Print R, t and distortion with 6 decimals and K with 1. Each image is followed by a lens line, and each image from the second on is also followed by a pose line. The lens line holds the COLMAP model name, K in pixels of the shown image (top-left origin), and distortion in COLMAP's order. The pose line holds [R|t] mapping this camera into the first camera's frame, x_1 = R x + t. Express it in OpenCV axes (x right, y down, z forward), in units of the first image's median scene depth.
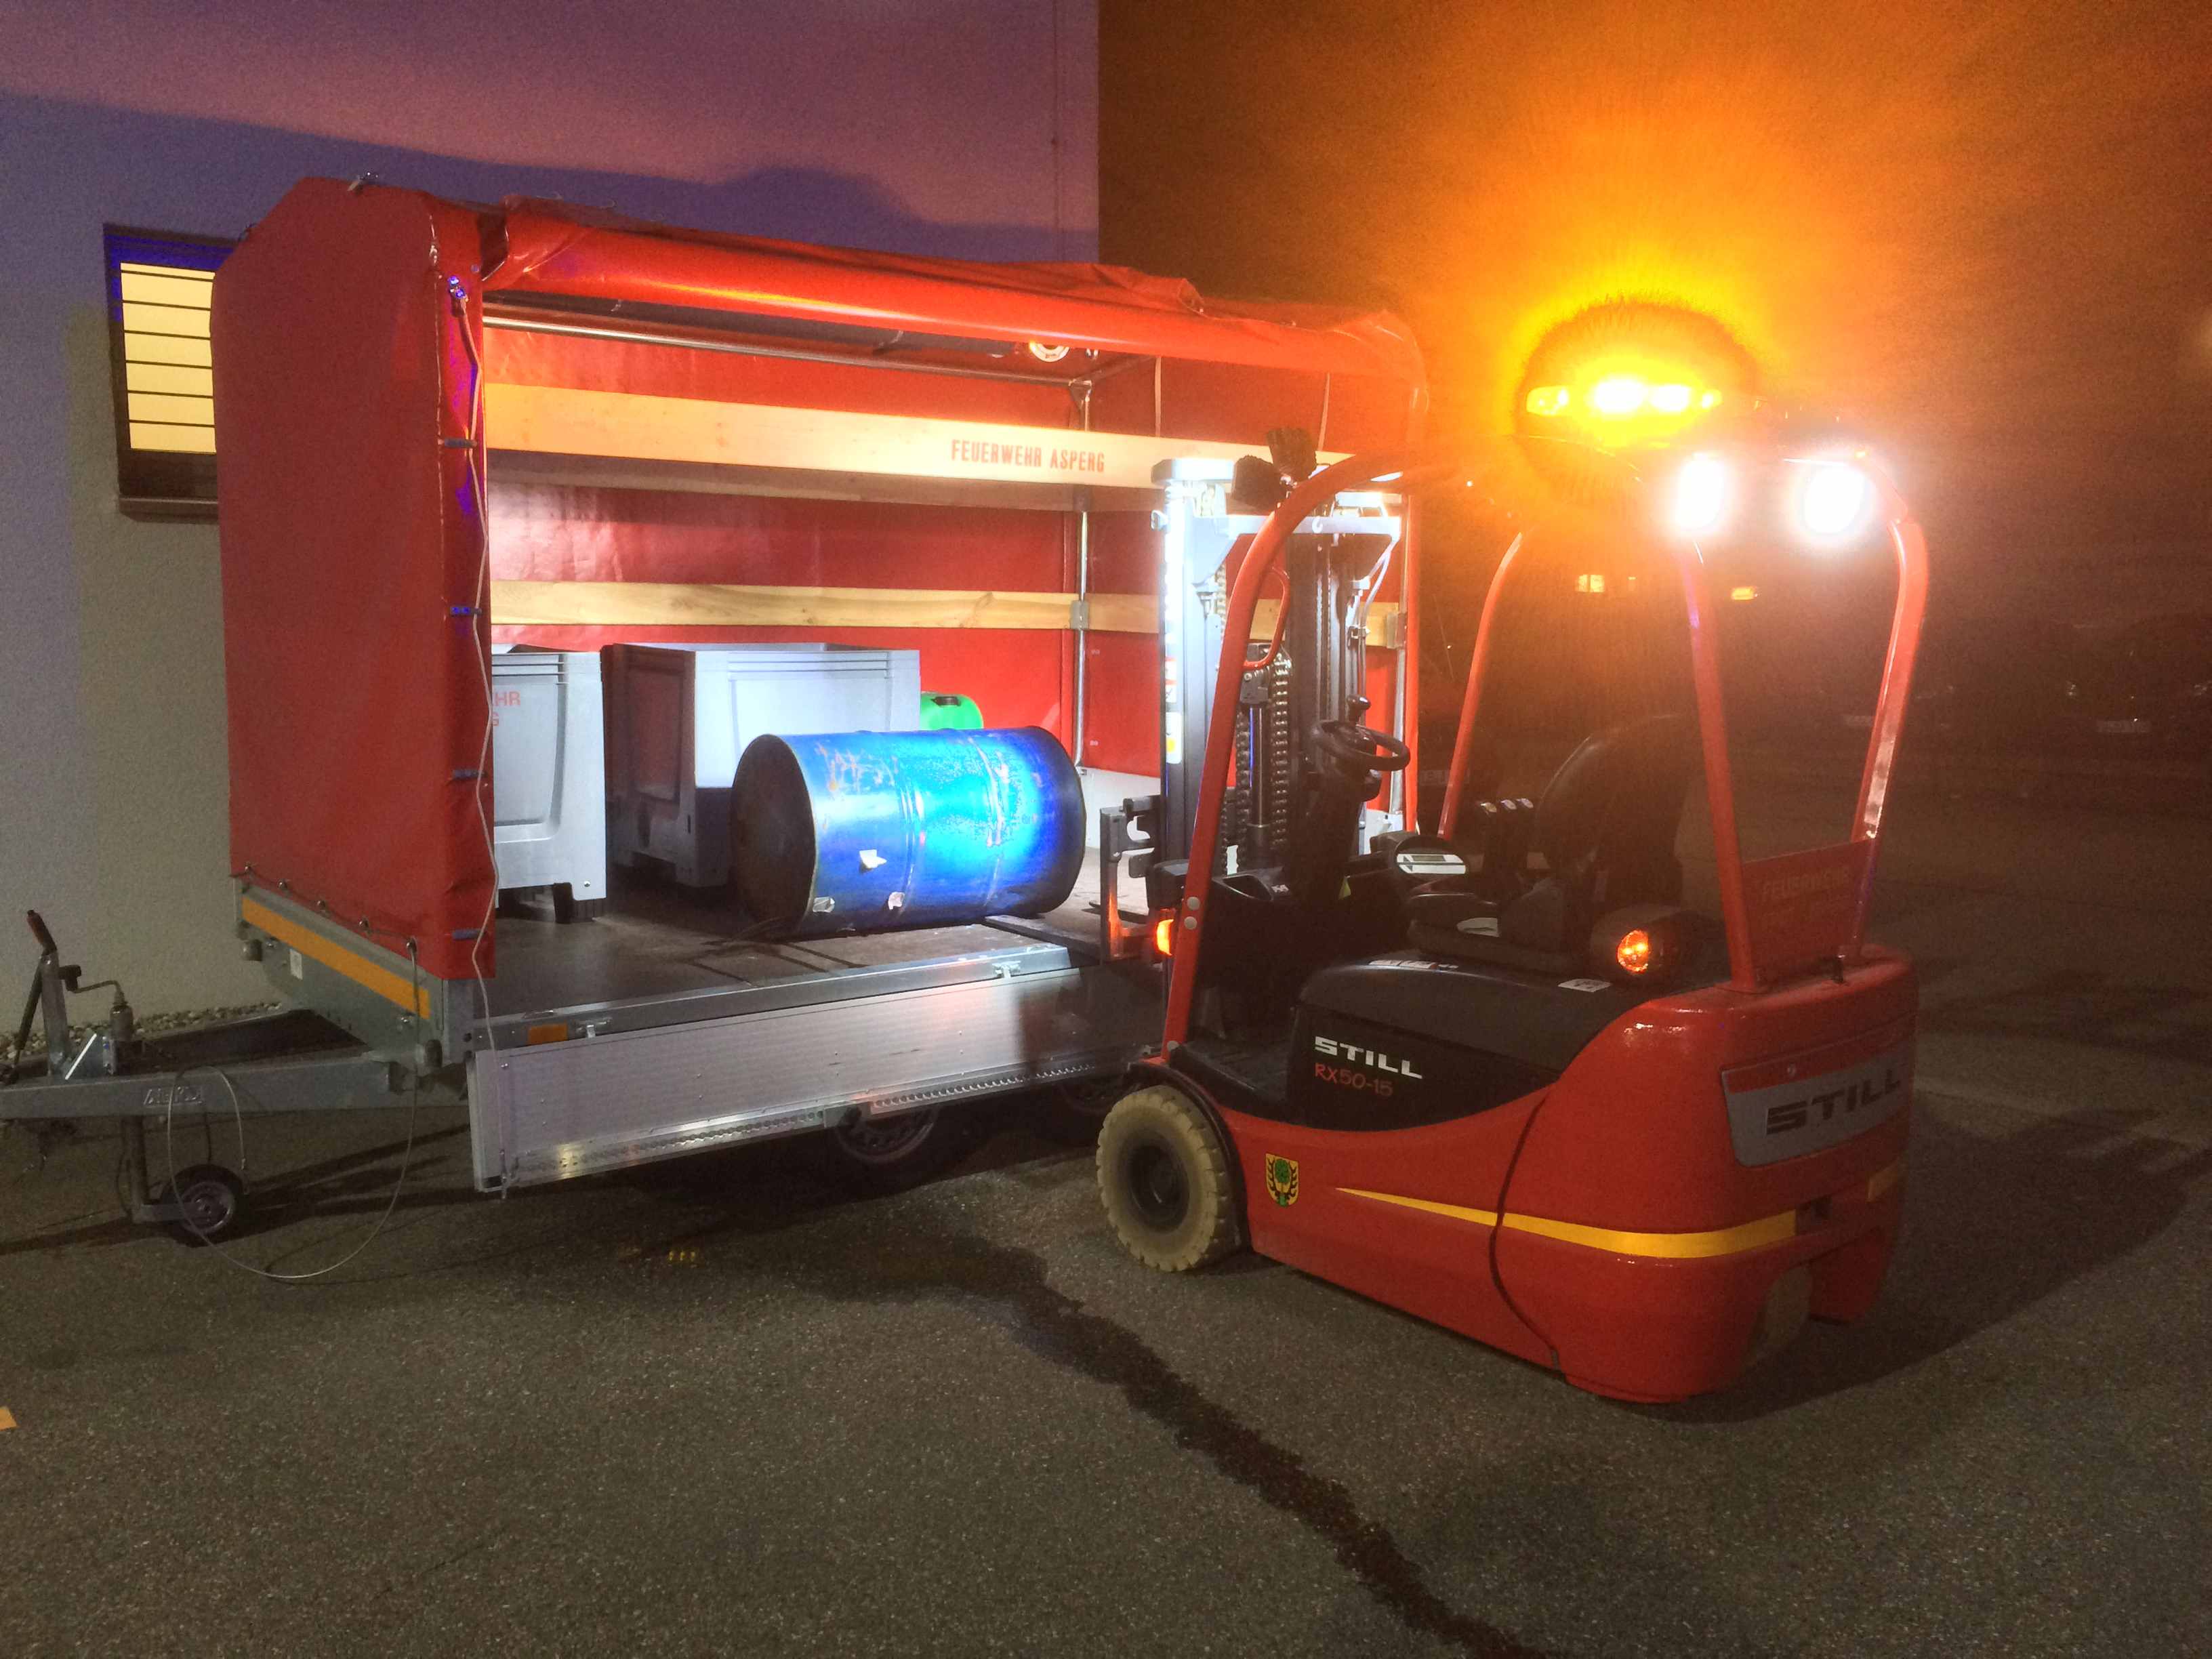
lens RADIAL K [[1919.8, 0, 1106.0], [0, 1919.8, 829.5], [0, 0, 1]] dist [0.030977, 0.006718]
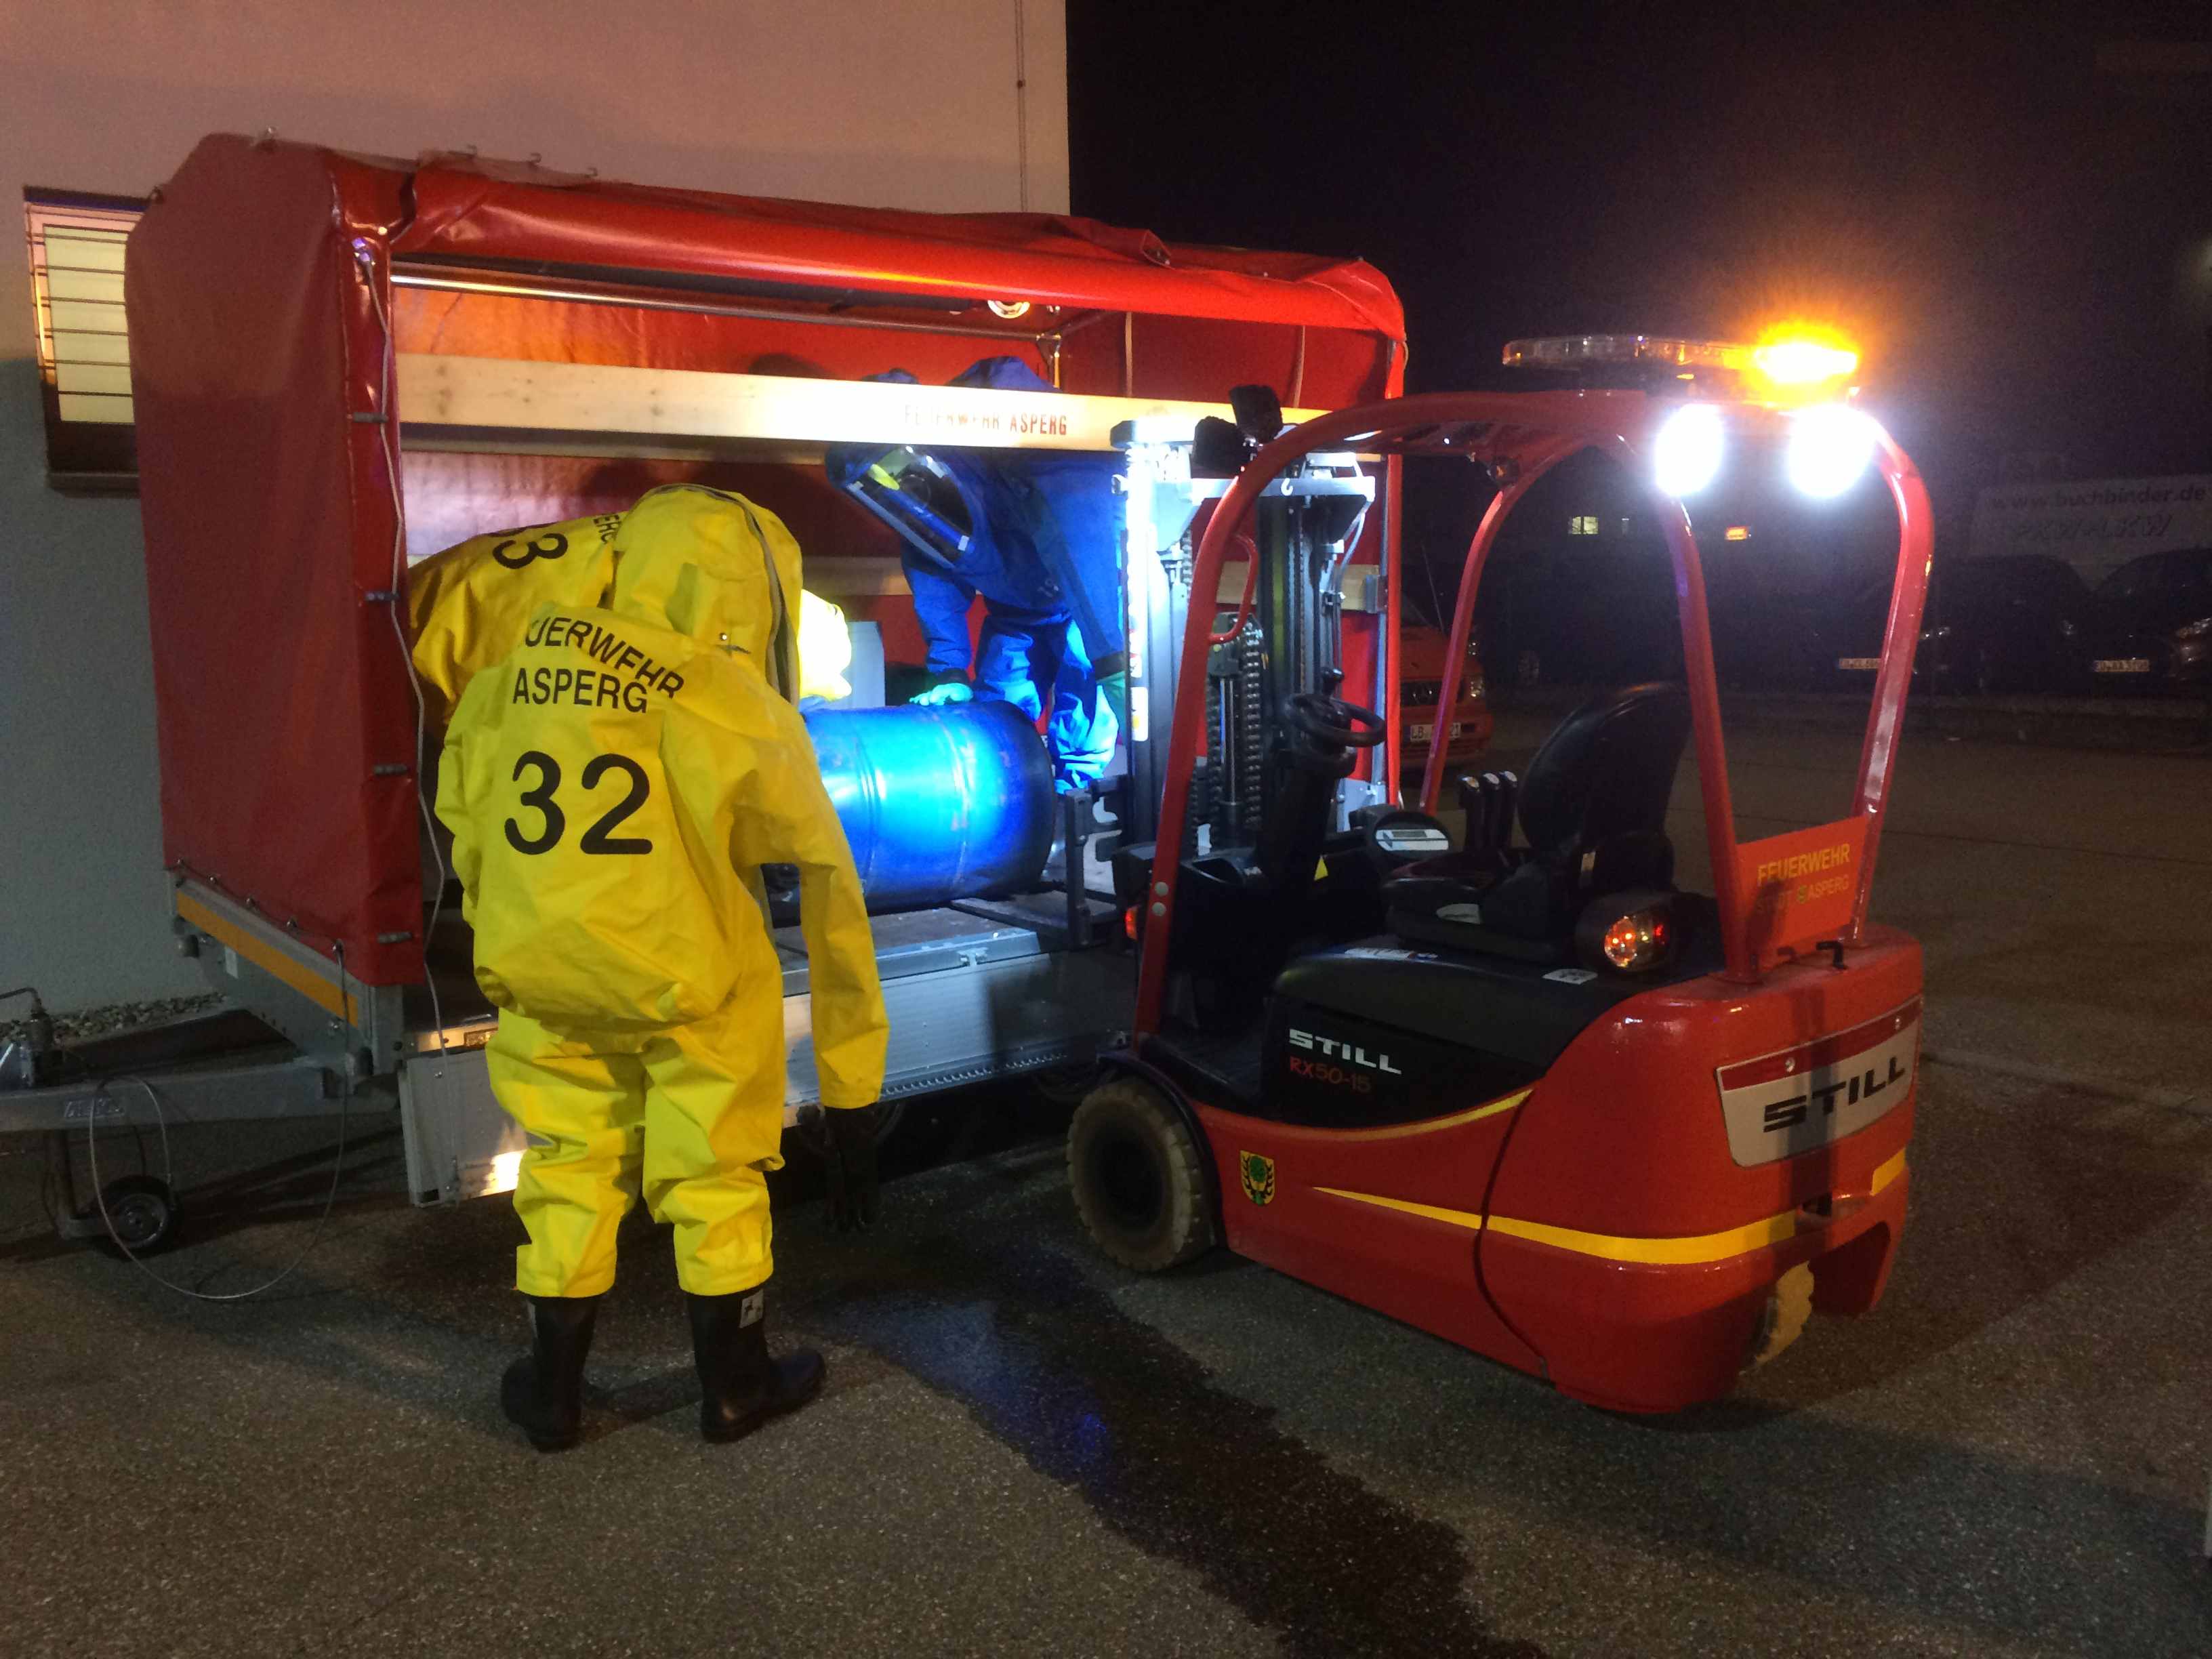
lens RADIAL K [[1922.8, 0, 1106.0], [0, 1922.8, 829.5], [0, 0, 1]] dist [0.038375, -0.000744]
pose [[0.999865, -0.016281, 0.002114, 0.016495], [0.016224, 0.999566, 0.024570, -0.015117], [-0.002514, -0.024532, 0.999696, 0.046154]]
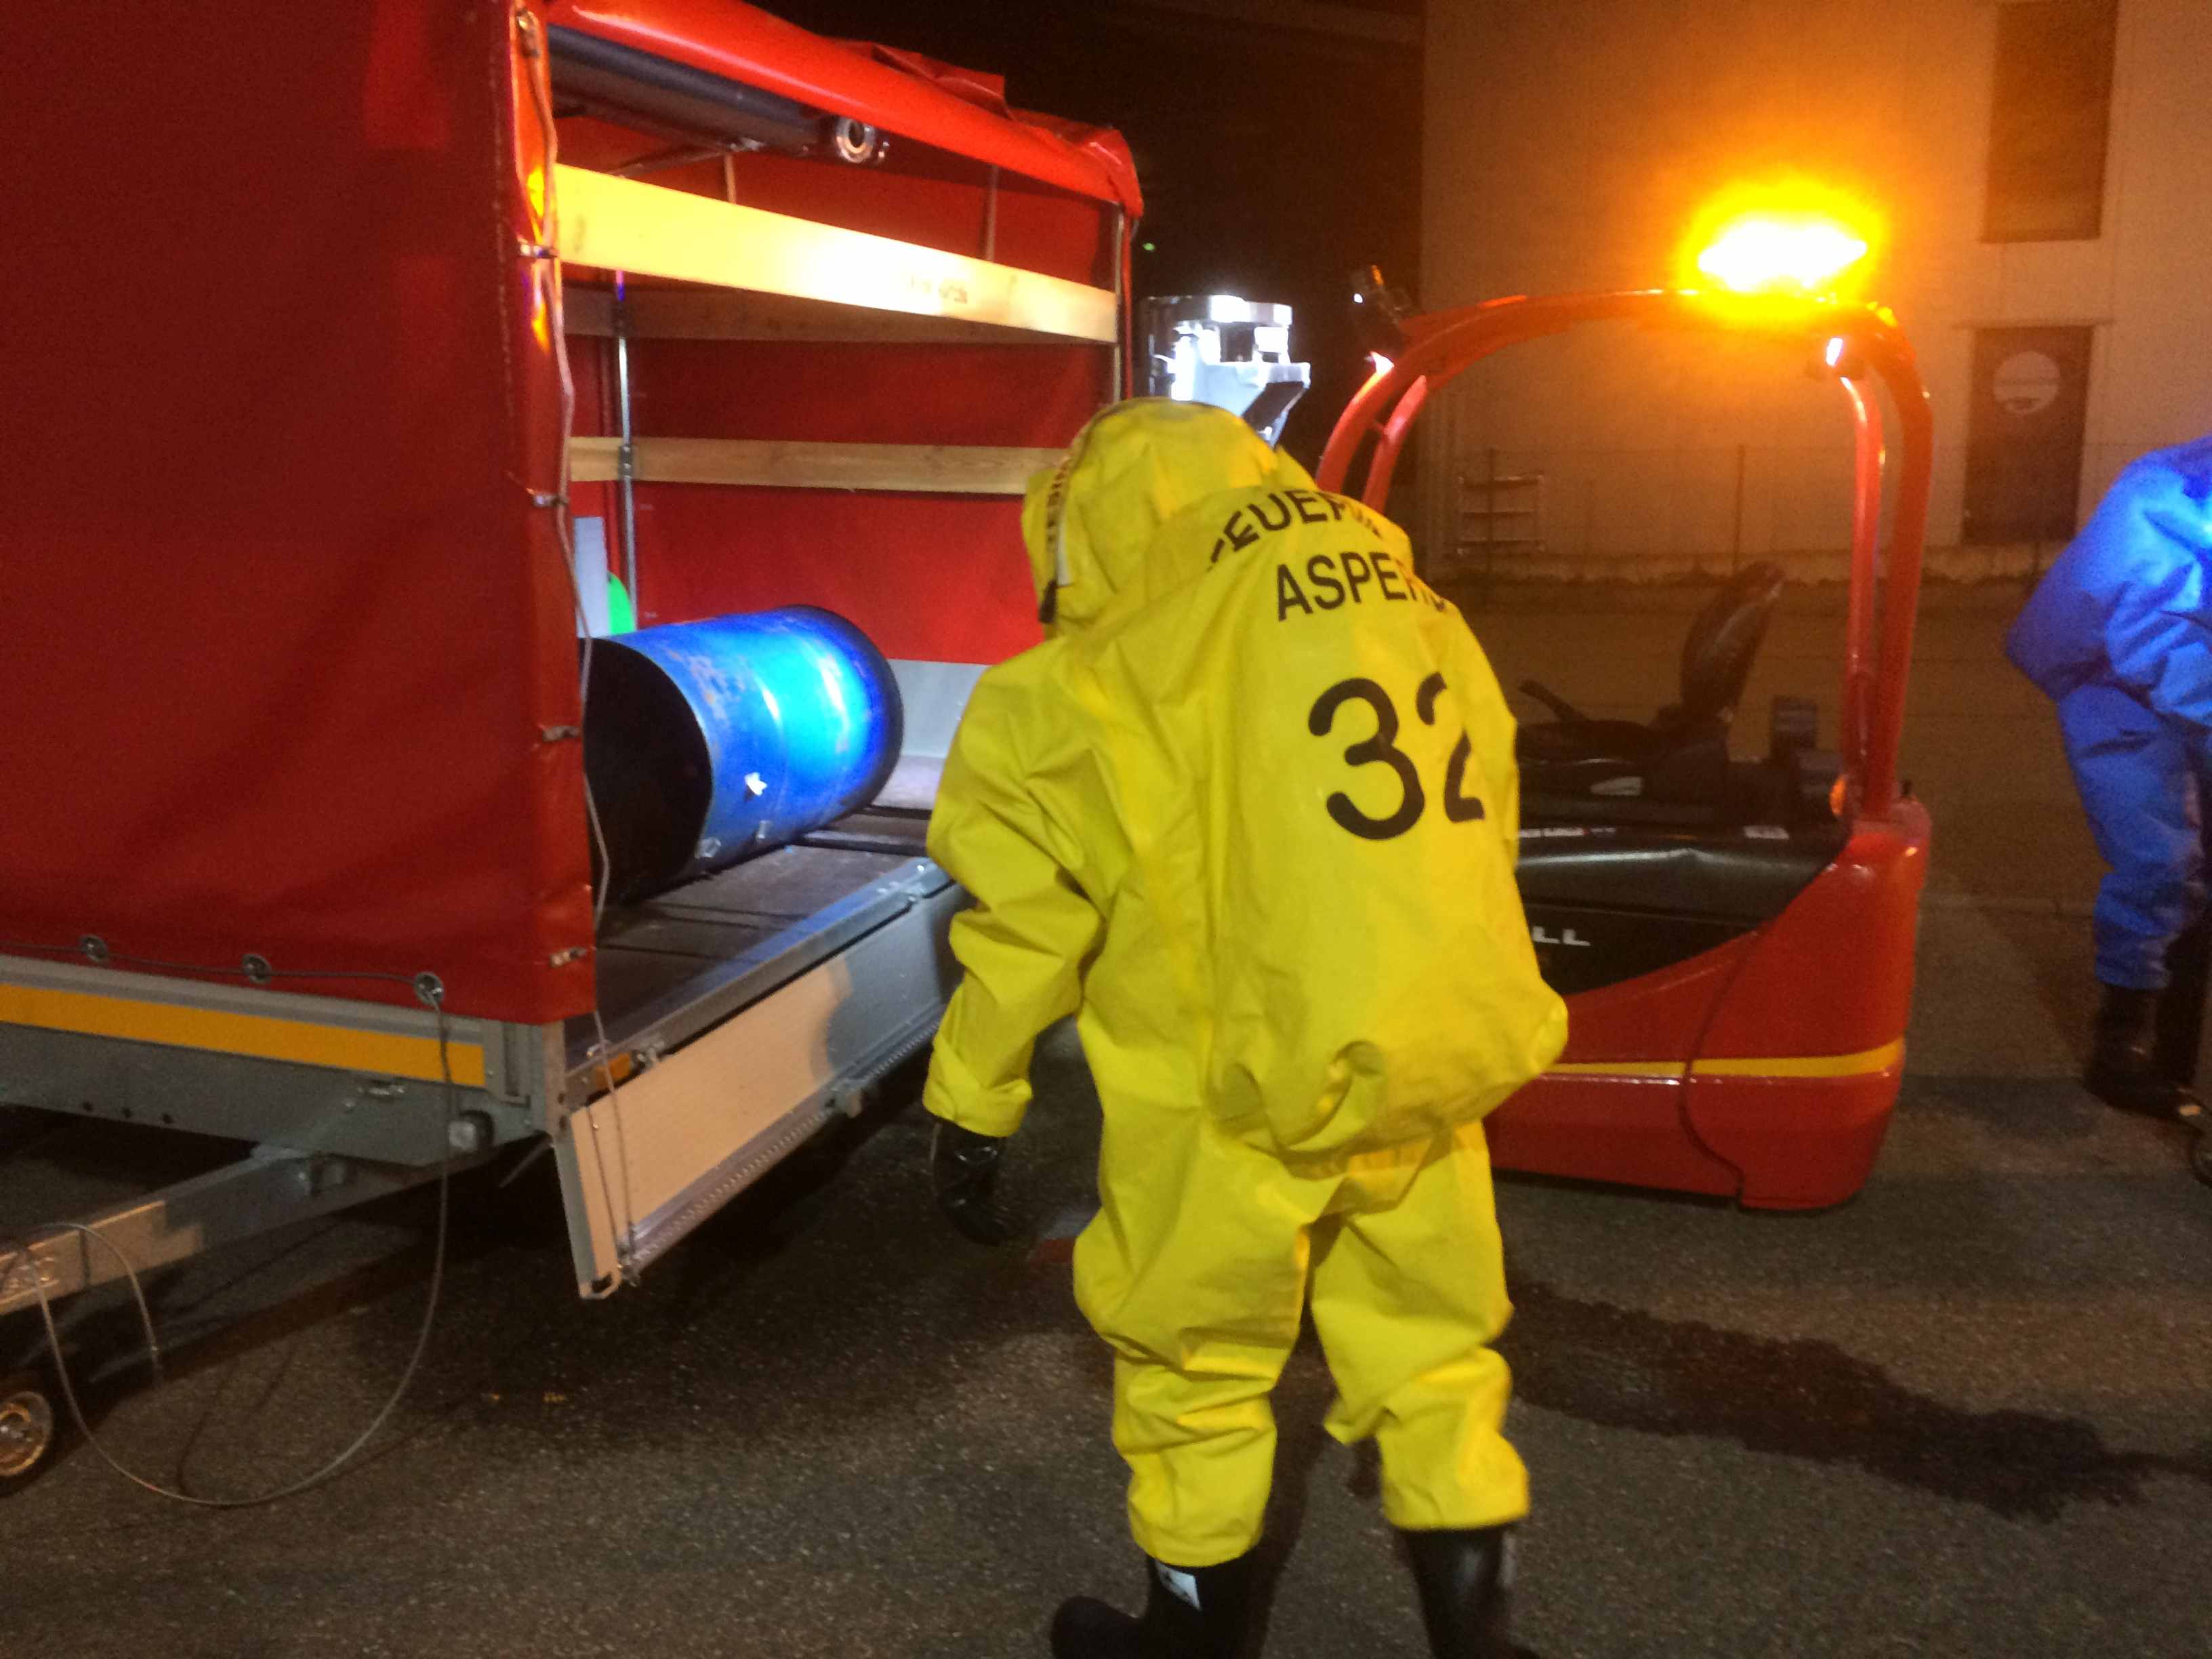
lens RADIAL K [[1924.8, 0, 1106.0], [0, 1924.8, 829.5], [0, 0, 1]] dist [0.011628, 0.000715]
pose [[0.826407, -0.125049, 0.549012, -0.519148], [0.073261, 0.990619, 0.115356, -0.056182], [-0.558286, -0.055110, 0.827816, 0.284077]]
